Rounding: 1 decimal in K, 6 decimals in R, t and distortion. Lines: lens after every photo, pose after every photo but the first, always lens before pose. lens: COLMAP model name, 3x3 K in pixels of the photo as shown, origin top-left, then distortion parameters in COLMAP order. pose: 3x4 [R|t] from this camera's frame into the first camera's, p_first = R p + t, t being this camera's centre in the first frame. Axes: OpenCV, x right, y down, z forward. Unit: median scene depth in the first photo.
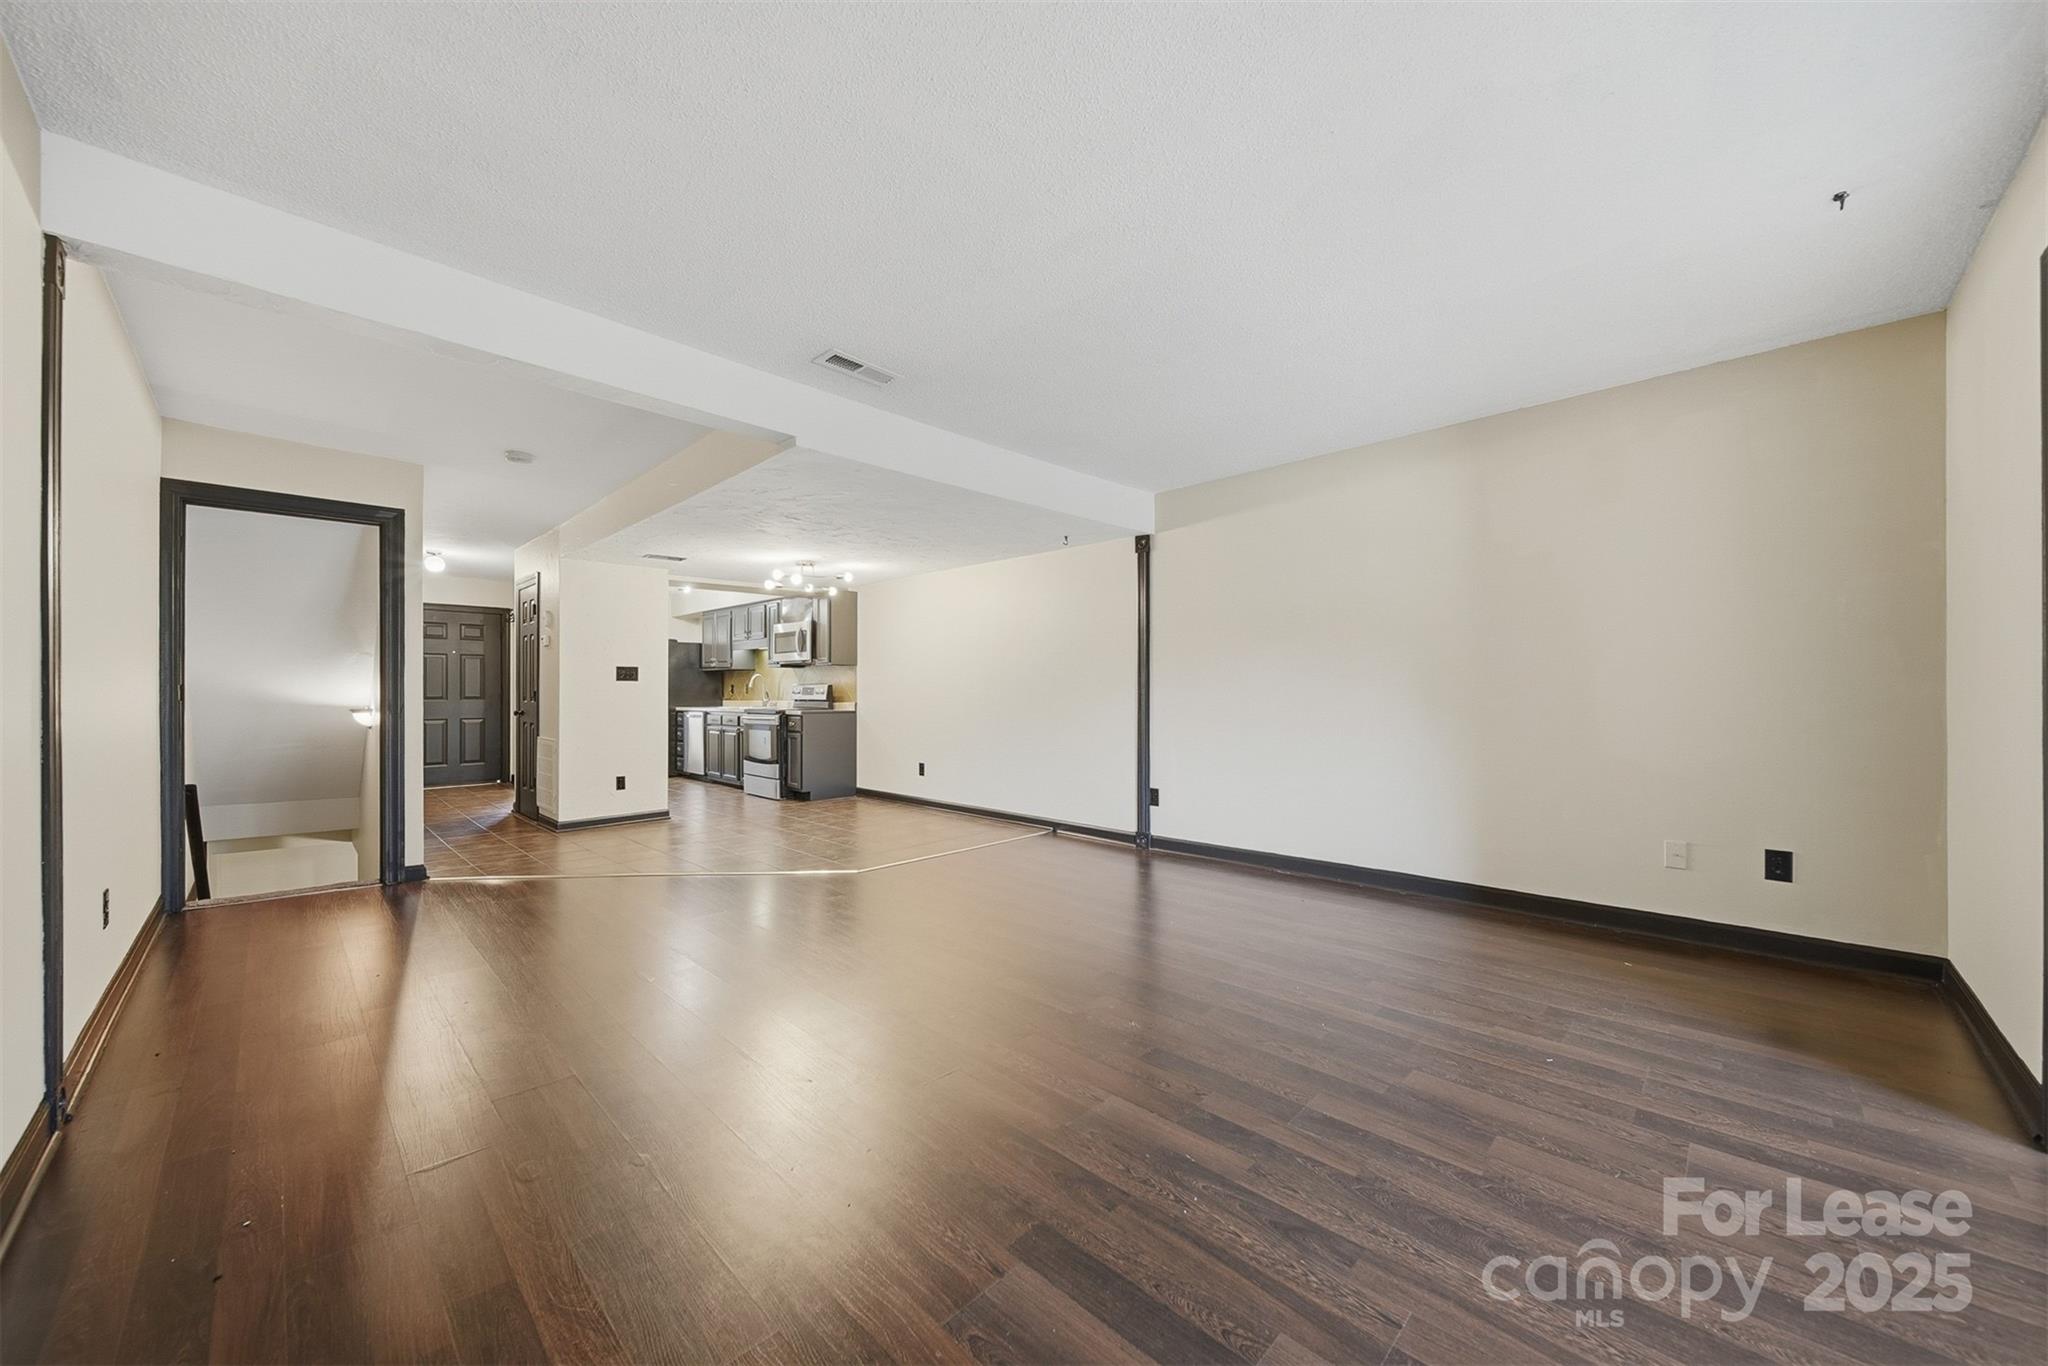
lens RADIAL K [[733.2, 0, 1025.2], [0, 733.2, 679.1], [0, 0, 1]] dist [0.000245, -0.000010]
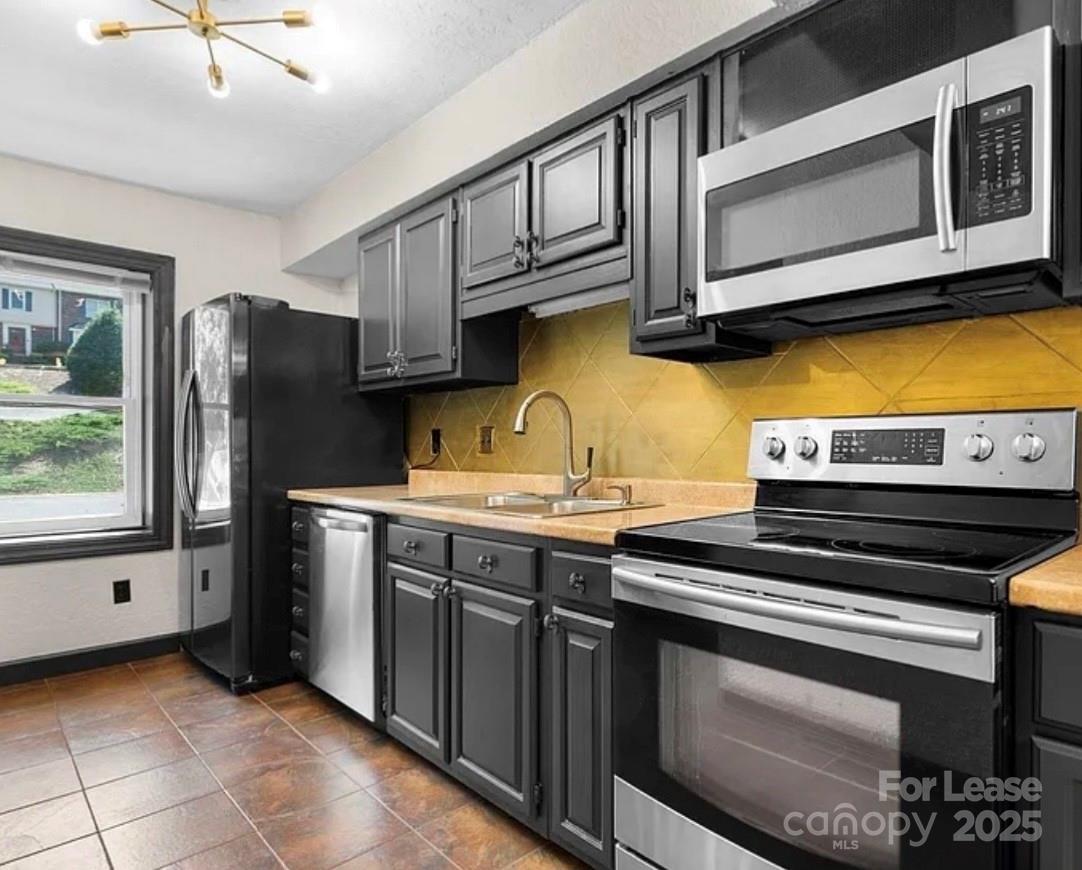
lens RADIAL K [[634.3, 0, 542.1], [0, 634.3, 440.2], [0, 0, 1]] dist [0.000379, 0.000142]
pose [[0.997564, 0.007407, -0.069367, -0.342726], [-0.007506, 0.999971, -0.001165, 0.014237], [0.069356, 0.001682, 0.997591, 0.722546]]
